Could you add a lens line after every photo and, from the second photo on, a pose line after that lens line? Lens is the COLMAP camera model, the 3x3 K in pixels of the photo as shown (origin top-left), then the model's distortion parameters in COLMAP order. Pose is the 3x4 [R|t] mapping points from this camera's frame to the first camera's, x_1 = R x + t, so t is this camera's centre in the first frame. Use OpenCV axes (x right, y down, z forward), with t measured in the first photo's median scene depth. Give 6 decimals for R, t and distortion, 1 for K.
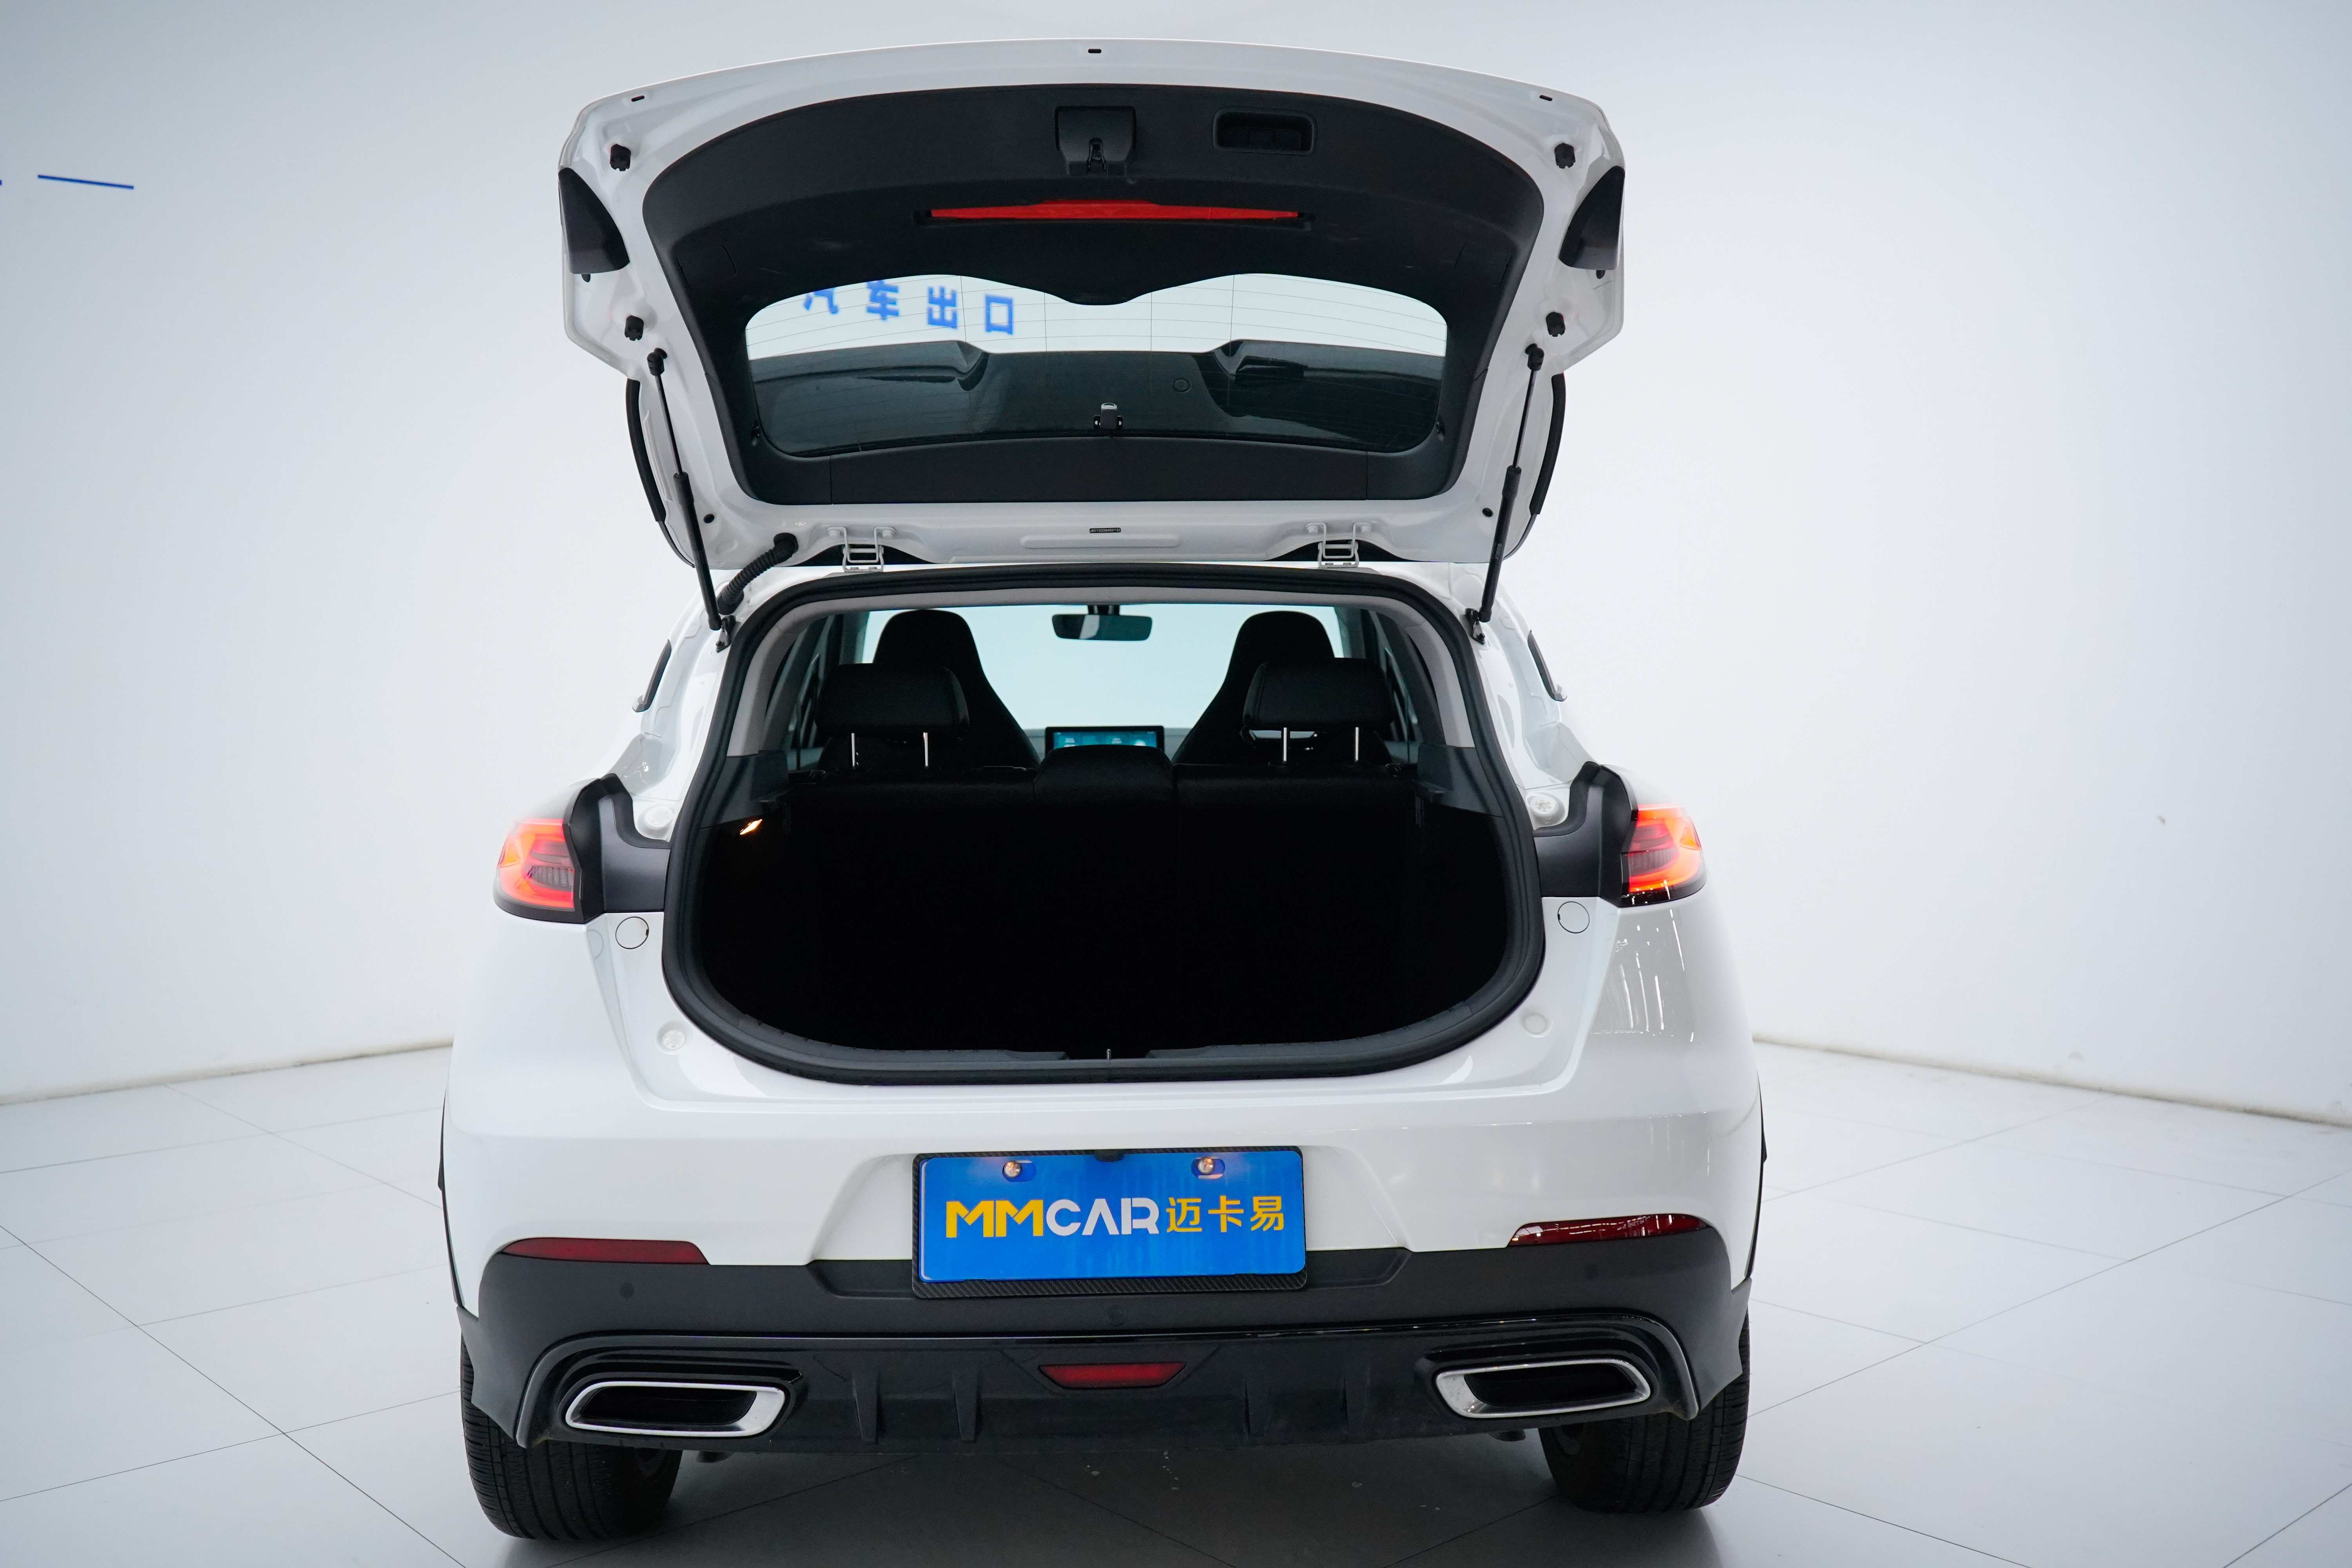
lens RADIAL K [[2243.9, 0, 1176.0], [0, 2243.9, 784.0], [0, 0, 1]] dist [0.002718, 0.013317]
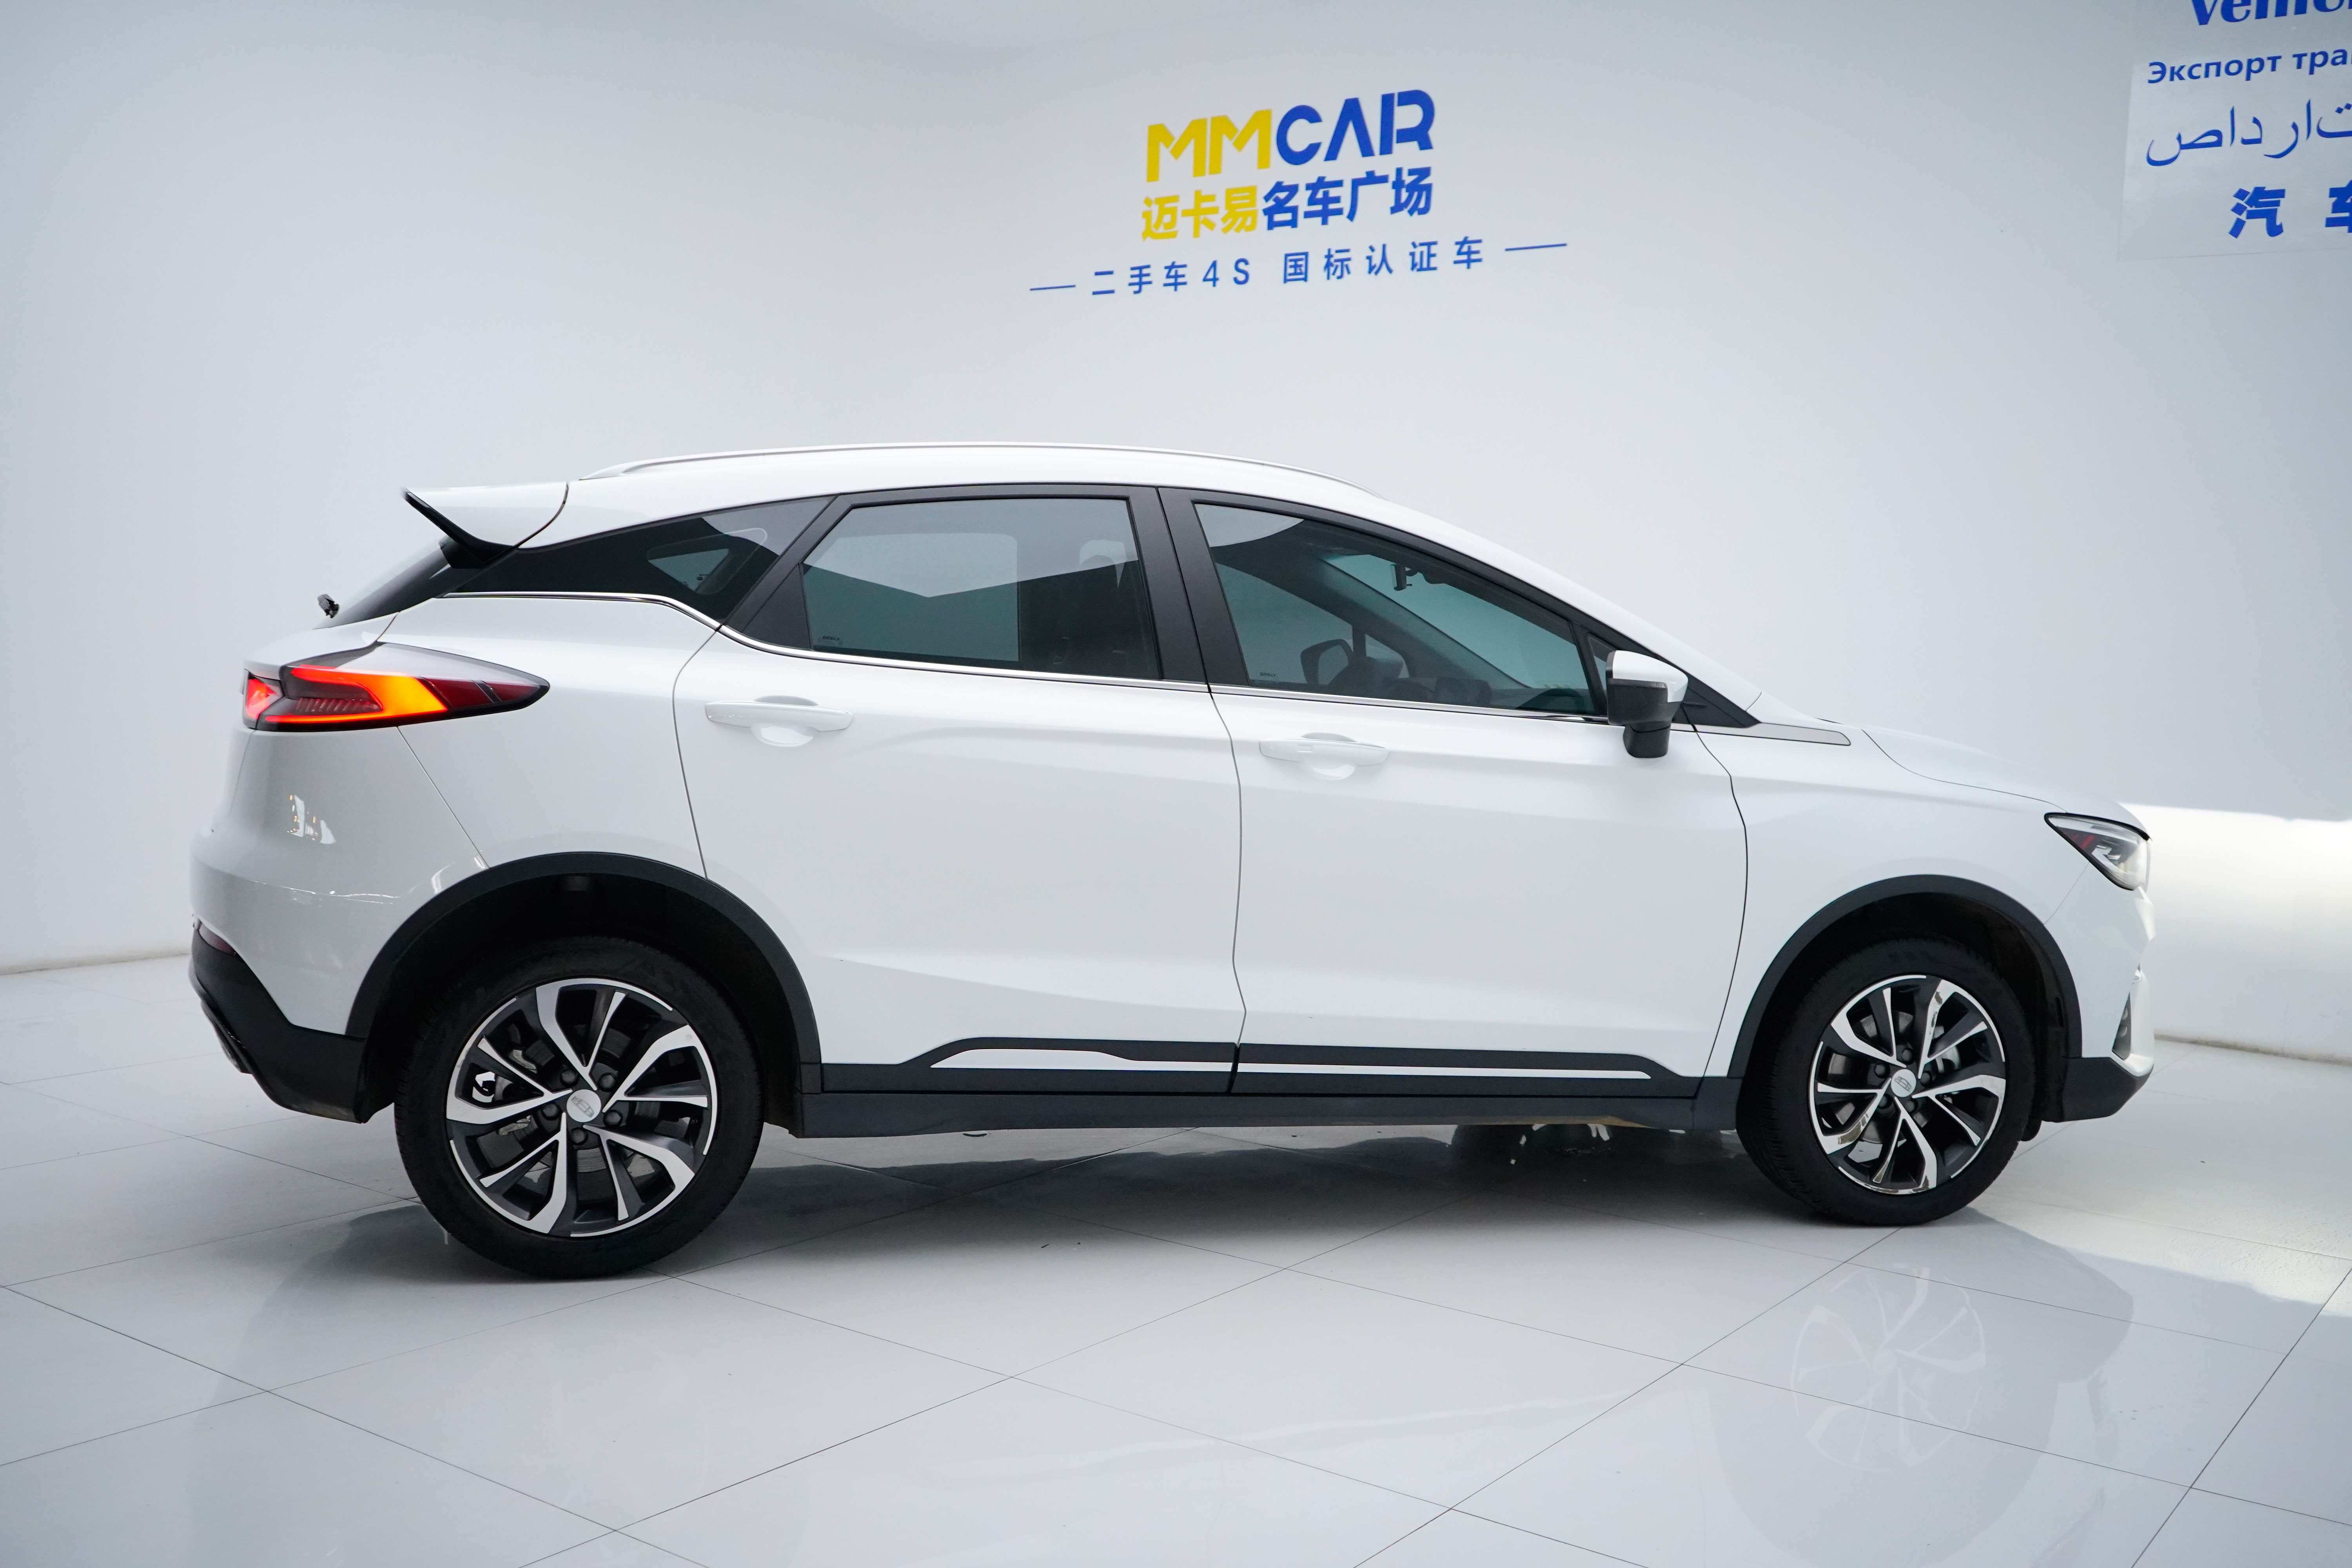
lens RADIAL K [[2243.9, 0, 1176.0], [0, 2243.9, 784.0], [0, 0, 1]] dist [0.002718, 0.013317]
pose [[0.219996, 0.086712, -0.971639, 1.841125], [-0.095522, 0.993170, 0.067005, -0.066192], [0.970813, 0.078072, 0.226776, 1.302081]]
